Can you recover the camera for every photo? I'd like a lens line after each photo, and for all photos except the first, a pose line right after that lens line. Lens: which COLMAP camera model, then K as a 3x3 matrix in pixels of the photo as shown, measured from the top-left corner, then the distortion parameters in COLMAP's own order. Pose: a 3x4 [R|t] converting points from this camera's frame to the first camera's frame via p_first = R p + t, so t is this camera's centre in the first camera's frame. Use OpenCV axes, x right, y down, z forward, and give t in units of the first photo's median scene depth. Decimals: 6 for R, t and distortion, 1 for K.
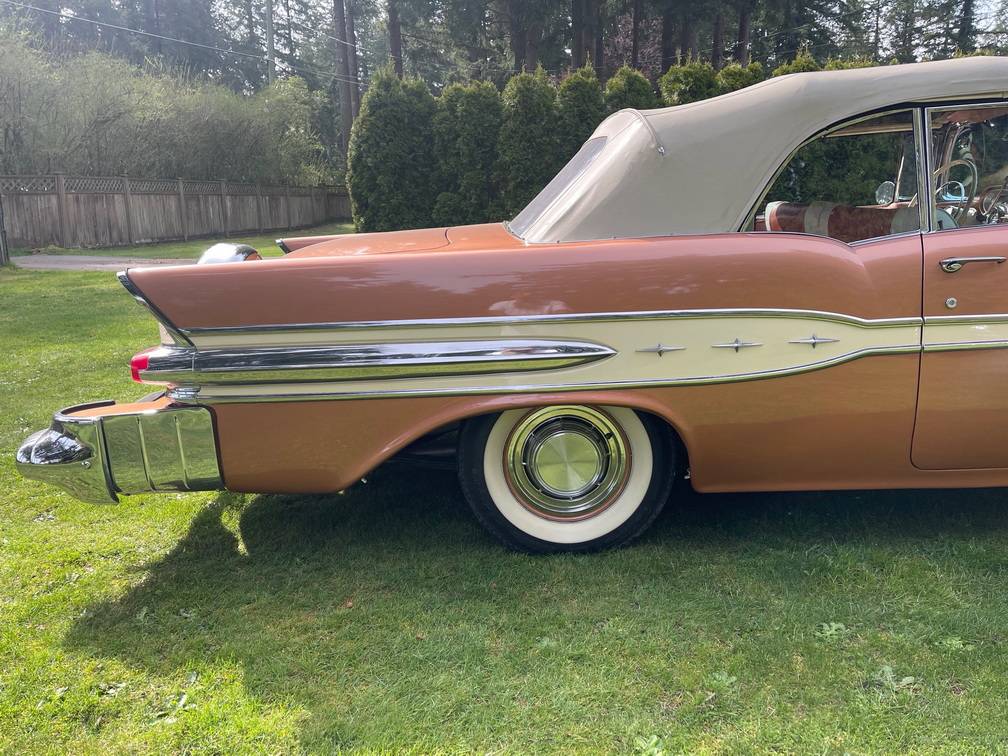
lens RADIAL K [[778.4, 0, 504.0], [0, 778.4, 378.0], [0, 0, 1]] dist [0.058914, -0.080885]
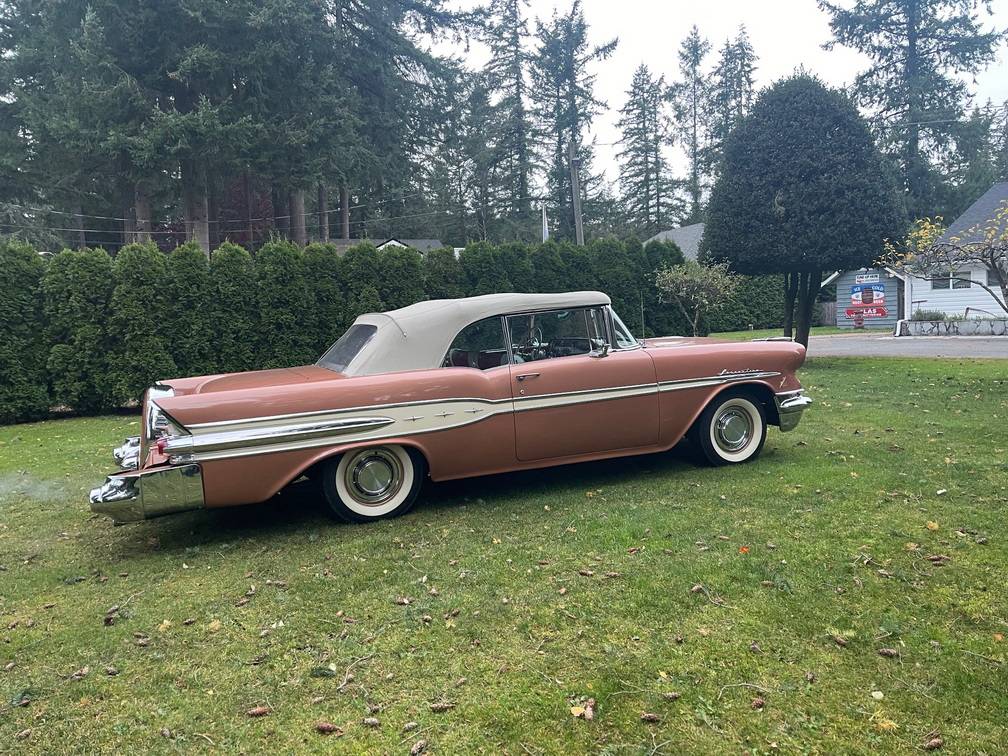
lens RADIAL K [[746.1, 0, 504.0], [0, 746.1, 378.0], [0, 0, 1]] dist [0.054956, -0.000014]
pose [[0.904064, -0.044598, 0.425063, -0.097810], [0.111973, 0.984518, -0.134857, 0.034615], [-0.412468, 0.169515, 0.895061, -0.219557]]
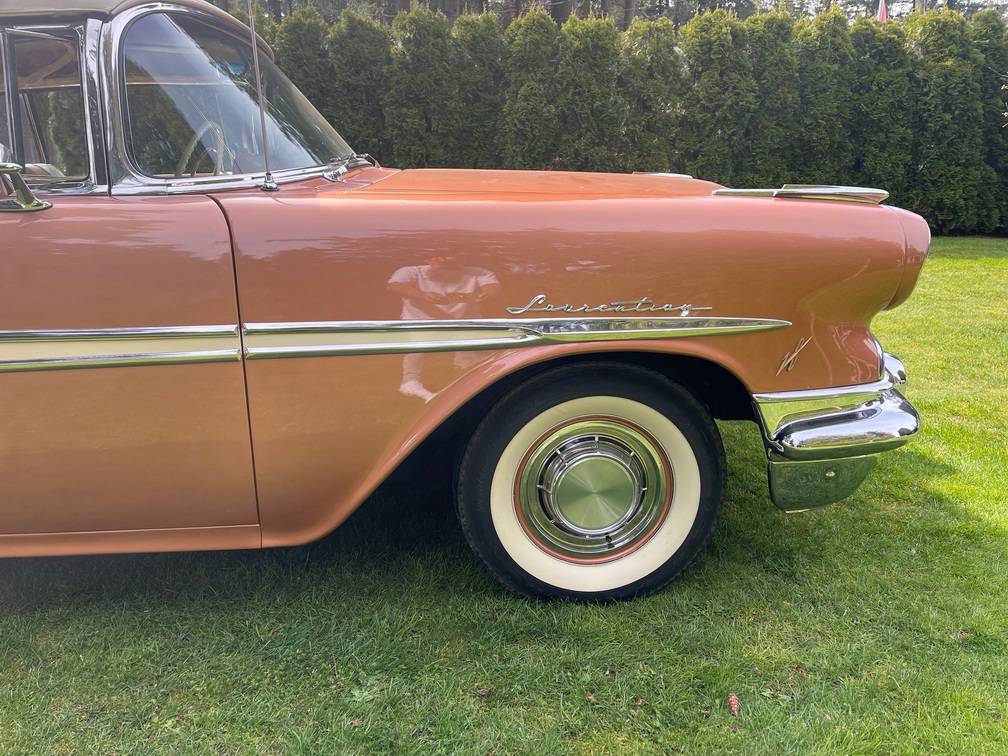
lens RADIAL K [[778.4, 0, 504.0], [0, 778.4, 378.0], [0, 0, 1]] dist [0.058914, -0.080885]
pose [[0.996395, 0.009681, 0.084285, 0.252913], [-0.014252, 0.998450, 0.053805, -0.017928], [-0.083633, -0.054812, 0.994988, 0.046144]]
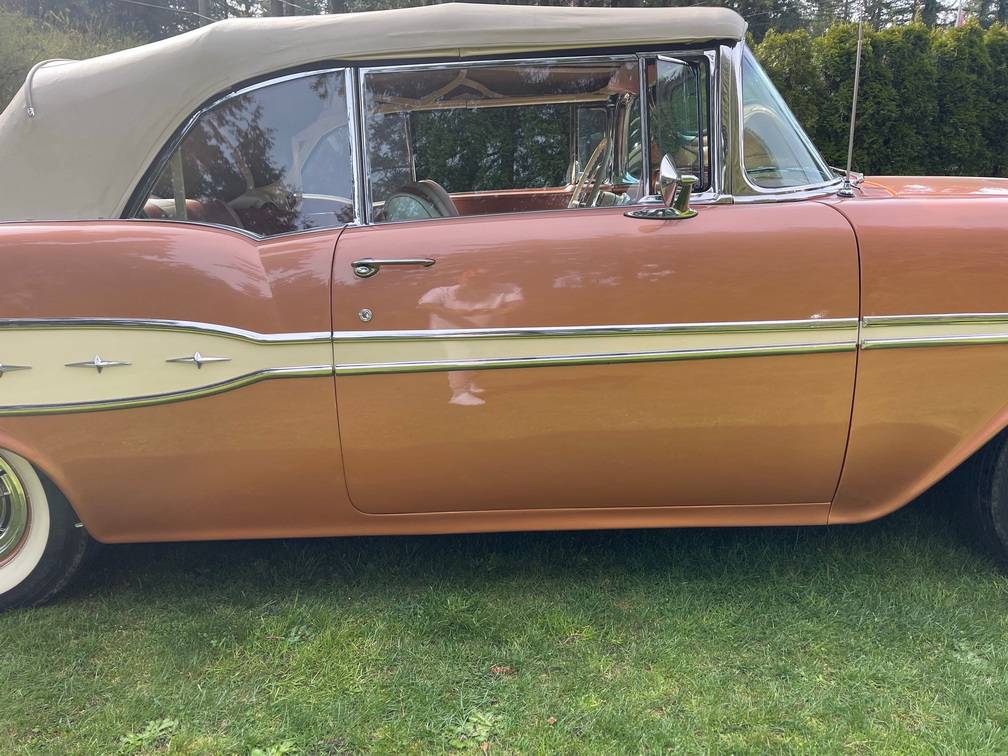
lens RADIAL K [[783.8, 0, 515.5], [0, 783.8, 377.2], [0, 0, 1]] dist [0.075349, -0.134606]
pose [[0.998767, 0.005864, 0.049290, 0.135400], [-0.007599, 0.999356, 0.035076, -0.012027], [-0.049053, -0.035407, 0.998168, 0.036607]]
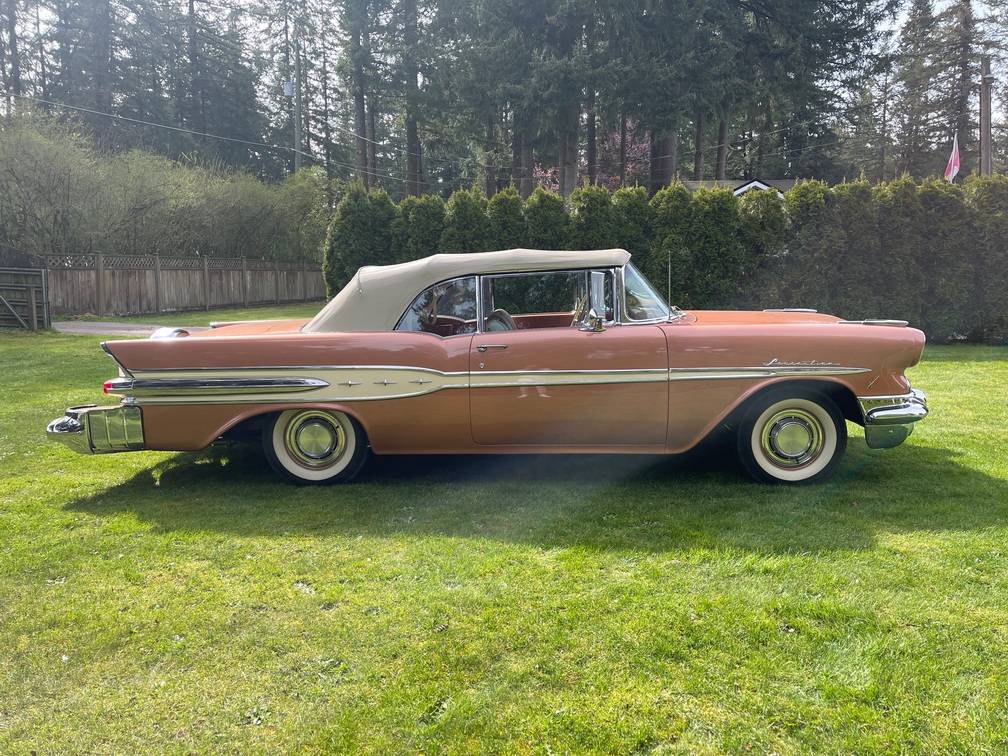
lens RADIAL K [[769.4, 0, 514.0], [0, 769.4, 377.3], [0, 0, 1]] dist [0.029090, -0.002347]
pose [[0.999575, 0.022382, -0.018705, 0.138596], [-0.023960, 0.995749, -0.088938, 0.024681], [0.016635, 0.089349, 0.995861, -0.221270]]
